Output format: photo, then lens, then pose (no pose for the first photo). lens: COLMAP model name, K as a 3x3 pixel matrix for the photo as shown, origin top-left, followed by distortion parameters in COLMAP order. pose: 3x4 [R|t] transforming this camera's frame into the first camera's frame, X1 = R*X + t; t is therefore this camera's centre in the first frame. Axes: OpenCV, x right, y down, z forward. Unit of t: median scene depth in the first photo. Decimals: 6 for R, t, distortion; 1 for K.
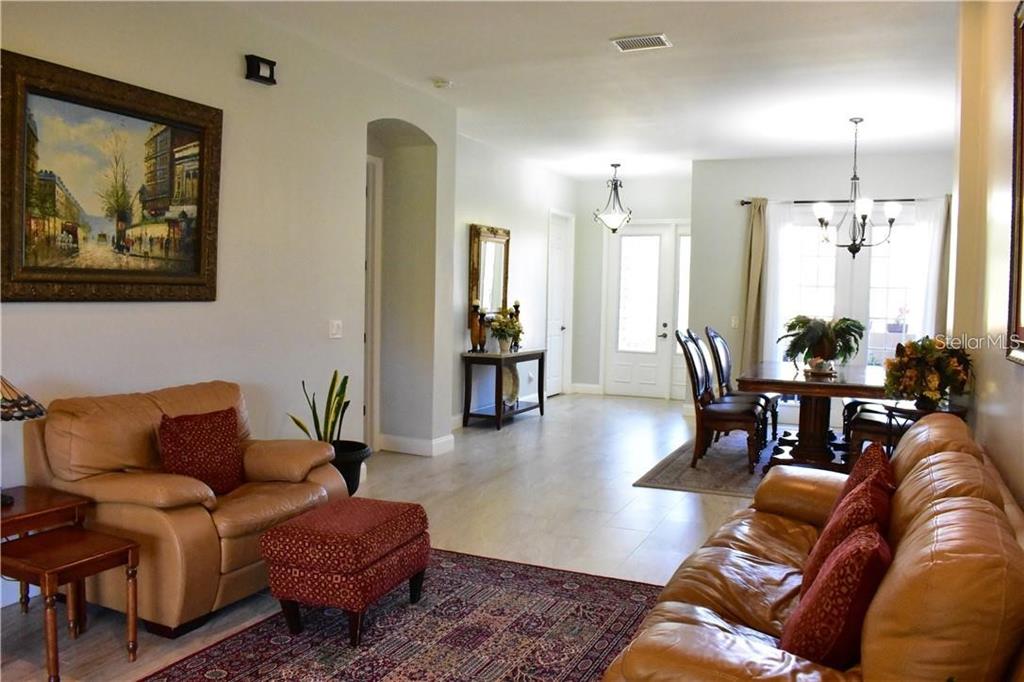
lens RADIAL K [[807.5, 0, 516.4], [0, 807.5, 337.4], [0, 0, 1]] dist [-0.090356, -0.001455]
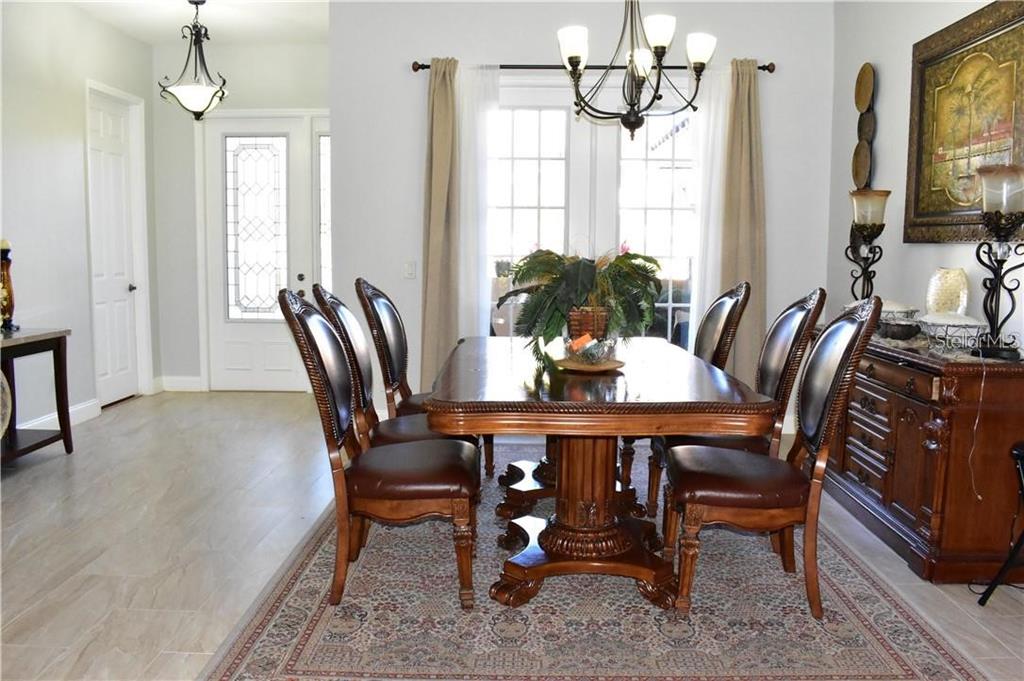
lens RADIAL K [[839.8, 0, 512.0], [0, 839.8, 340.5], [0, 0, 1]] dist [-0.089423, 0.001600]
pose [[0.923234, -0.056610, 0.380044, 0.121085], [0.033491, 0.997179, 0.067178, -0.006241], [-0.382775, -0.049293, 0.922526, 0.461412]]
